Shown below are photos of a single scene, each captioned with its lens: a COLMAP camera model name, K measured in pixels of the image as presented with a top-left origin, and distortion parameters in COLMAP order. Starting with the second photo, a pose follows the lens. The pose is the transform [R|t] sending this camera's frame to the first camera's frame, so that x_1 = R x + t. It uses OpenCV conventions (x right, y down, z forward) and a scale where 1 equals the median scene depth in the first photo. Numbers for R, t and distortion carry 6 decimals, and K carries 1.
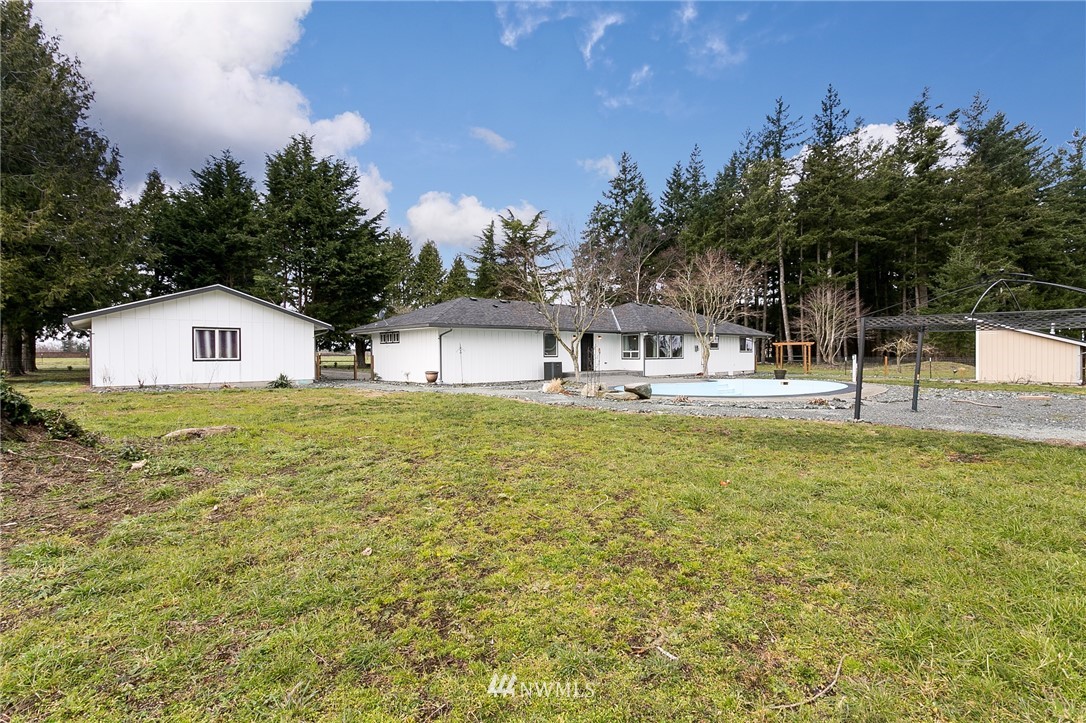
lens RADIAL K [[510.7, 0, 542.0], [0, 510.7, 358.9], [0, 0, 1]] dist [-0.003508, 0.001730]
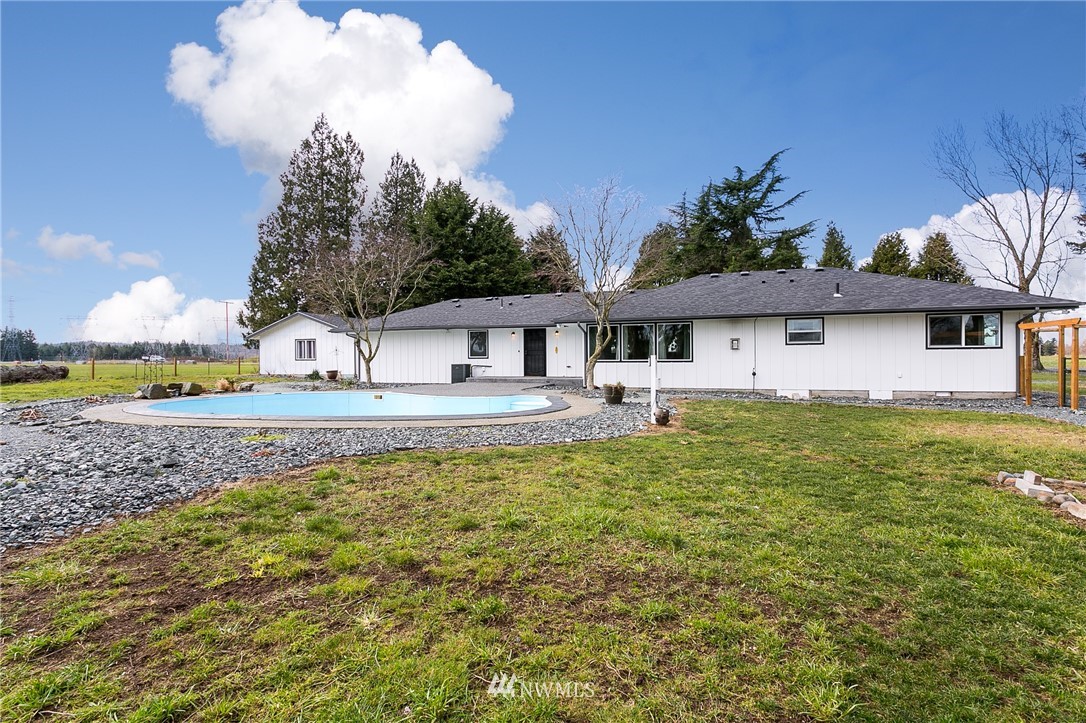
lens RADIAL K [[509.9, 0, 540.7], [0, 509.9, 358.5], [0, 0, 1]] dist [0.009397, 0.000345]
pose [[0.485326, 0.002318, -0.874330, 0.396917], [-0.005962, 0.999982, -0.000658, -0.001890], [0.874313, 0.005532, 0.485331, 0.319558]]
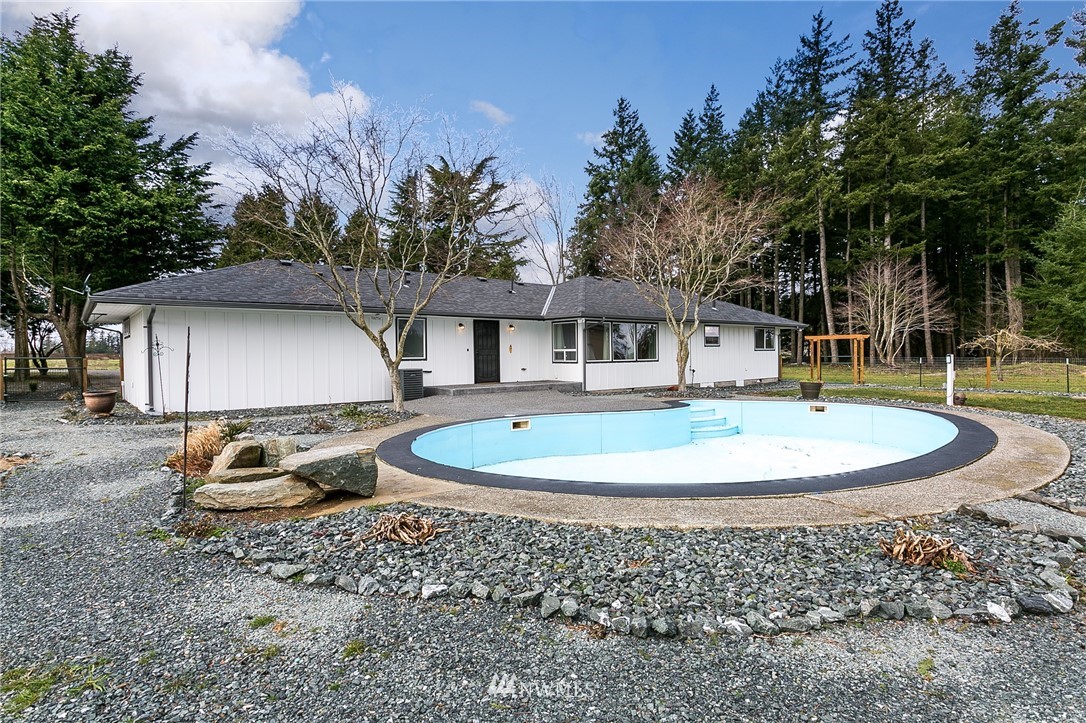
lens RADIAL K [[558.1, 0, 543.4], [0, 558.1, 359.7], [0, 0, 1]] dist [-0.006297, 0.000634]
pose [[0.999511, -0.003919, -0.031008, 0.089103], [0.003979, 0.999990, 0.001876, -0.002469], [0.031001, -0.001998, 0.999517, 0.177149]]
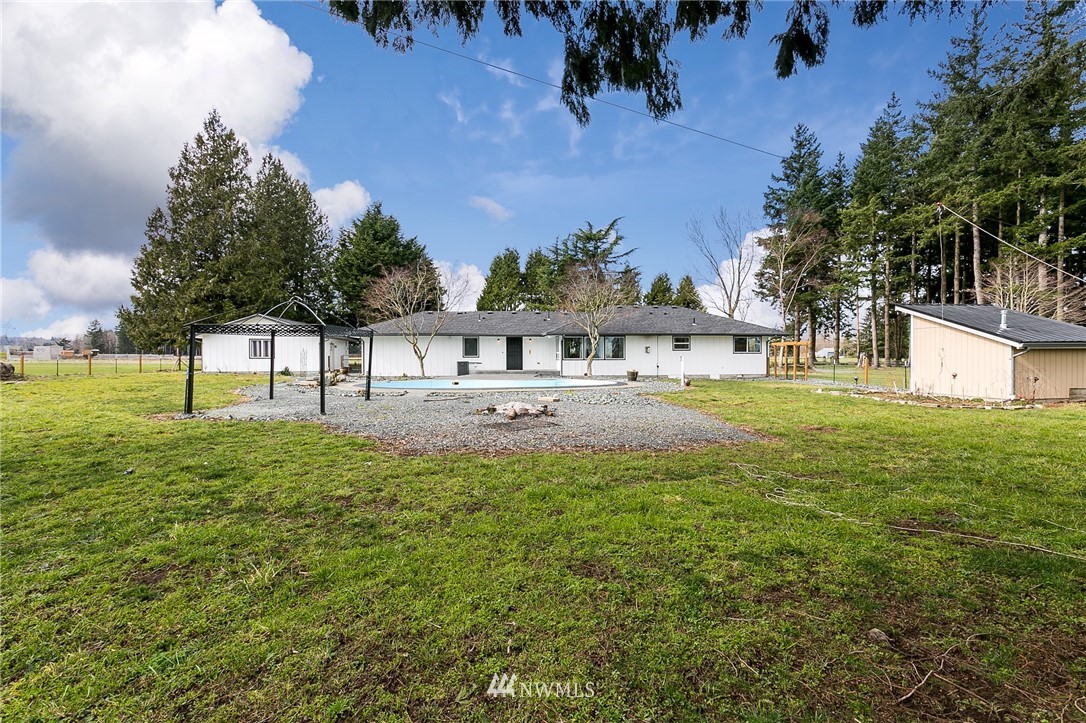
lens RADIAL K [[510.7, 0, 542.0], [0, 510.7, 358.9], [0, 0, 1]] dist [-0.003508, 0.001730]
pose [[0.823482, 0.004760, -0.567322, 0.401279], [-0.007518, 0.999969, -0.002522, 0.000748], [0.567292, 0.006342, 0.823492, 0.048010]]
